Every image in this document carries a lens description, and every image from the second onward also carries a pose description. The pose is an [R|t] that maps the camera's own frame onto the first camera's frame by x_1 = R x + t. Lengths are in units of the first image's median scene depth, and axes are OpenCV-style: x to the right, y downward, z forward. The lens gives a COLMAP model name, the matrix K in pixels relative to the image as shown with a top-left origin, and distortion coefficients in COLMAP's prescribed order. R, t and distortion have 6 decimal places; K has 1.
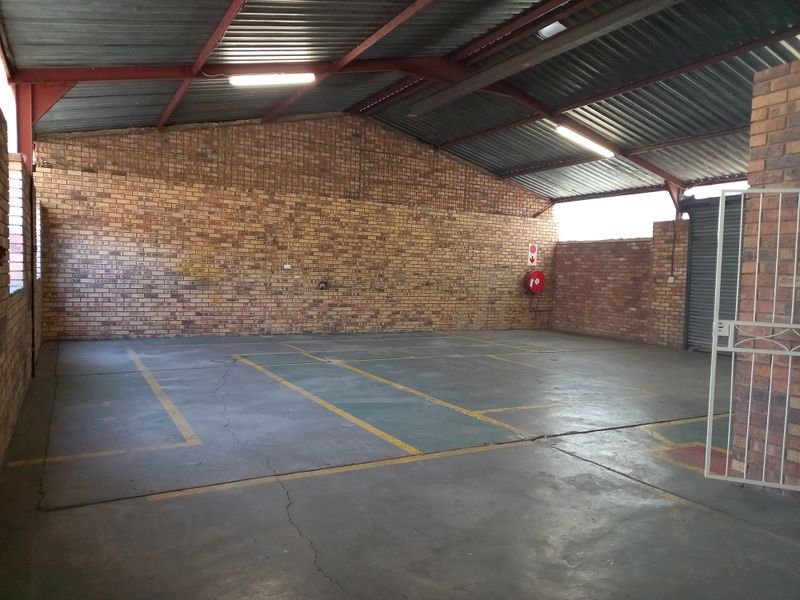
lens RADIAL K [[579.1, 0, 400.0], [0, 579.1, 300.0], [0, 0, 1]] dist [0.008284, 0.001550]
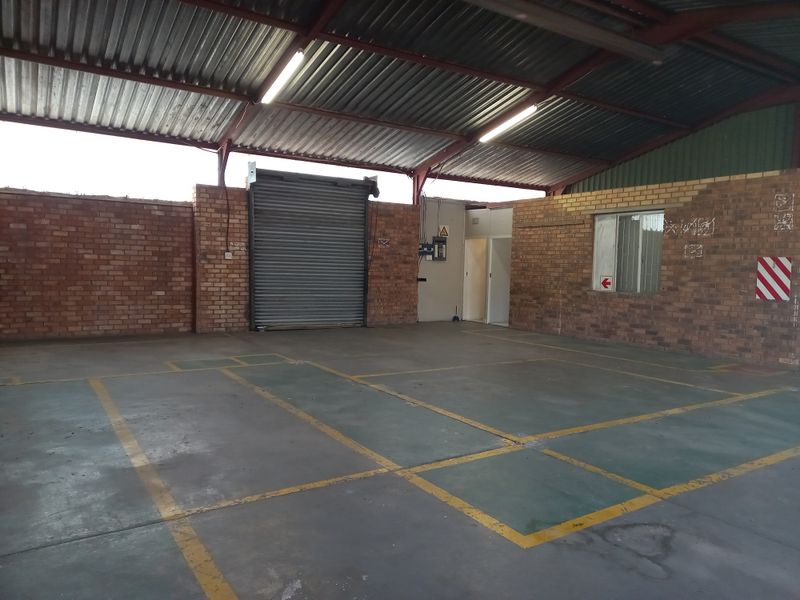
lens RADIAL K [[579.1, 0, 400.0], [0, 579.1, 300.0], [0, 0, 1]] dist [0.008284, 0.001550]
pose [[-0.061463, -0.101703, 0.992914, -0.408681], [0.014684, 0.994595, 0.102784, -0.052977], [-0.998001, 0.020897, -0.059637, 0.776014]]
